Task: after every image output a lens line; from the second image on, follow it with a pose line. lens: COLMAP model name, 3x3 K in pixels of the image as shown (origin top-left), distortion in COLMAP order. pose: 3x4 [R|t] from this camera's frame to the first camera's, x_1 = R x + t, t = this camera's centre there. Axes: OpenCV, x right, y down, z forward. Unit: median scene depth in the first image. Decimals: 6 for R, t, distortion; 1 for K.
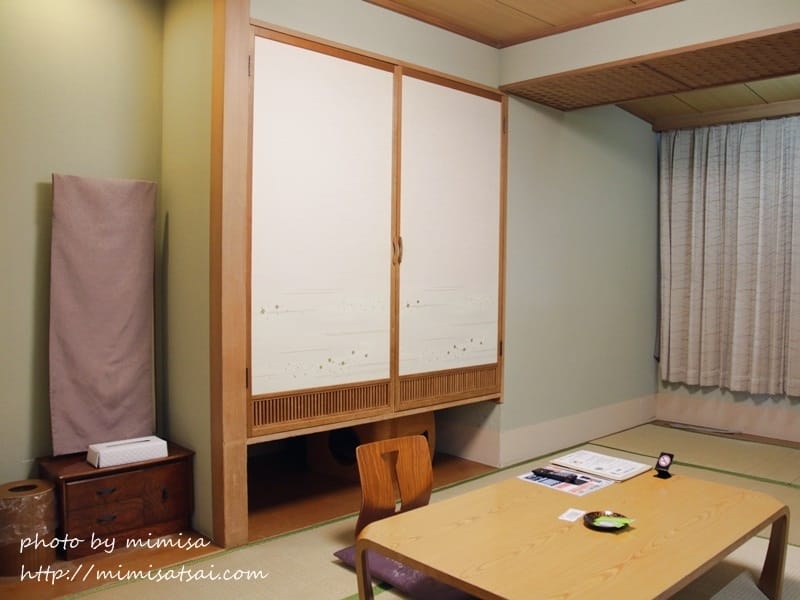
lens RADIAL K [[706.4, 0, 446.4], [0, 706.4, 307.1], [0, 0, 1]] dist [-0.115221, 0.039119]
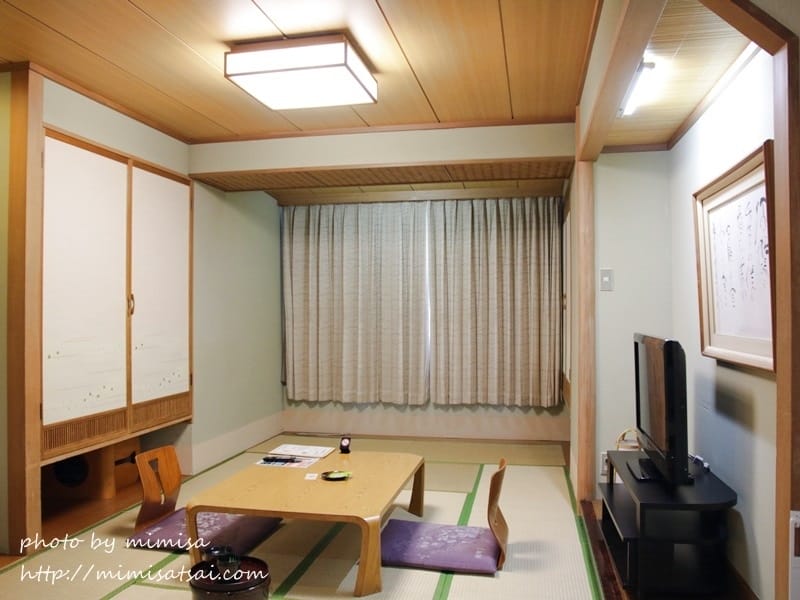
lens RADIAL K [[706.4, 0, 398.4], [0, 706.4, 300.7], [0, 0, 1]] dist [-0.115221, 0.039119]
pose [[0.837702, -0.006911, 0.546085, -0.322679], [0.039723, 0.998042, -0.048306, -0.007612], [-0.544682, 0.062158, 0.836336, -0.281808]]
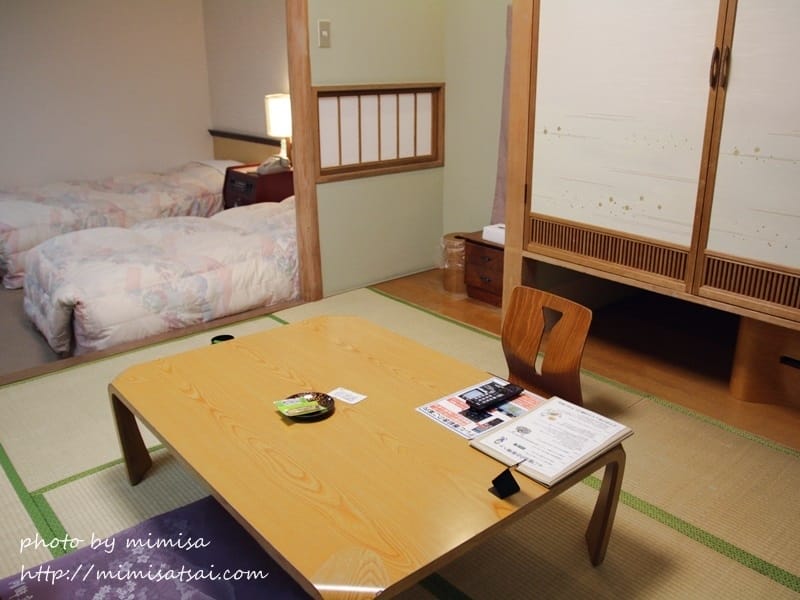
lens RADIAL K [[706.4, 0, 407.3], [0, 706.4, 297.5], [0, 0, 1]] dist [-0.115221, 0.039119]
pose [[-0.086500, 0.318940, -0.943819, 0.603225], [-0.046866, 0.945019, 0.323641, -0.065430], [0.995149, 0.072228, -0.066796, 0.704627]]
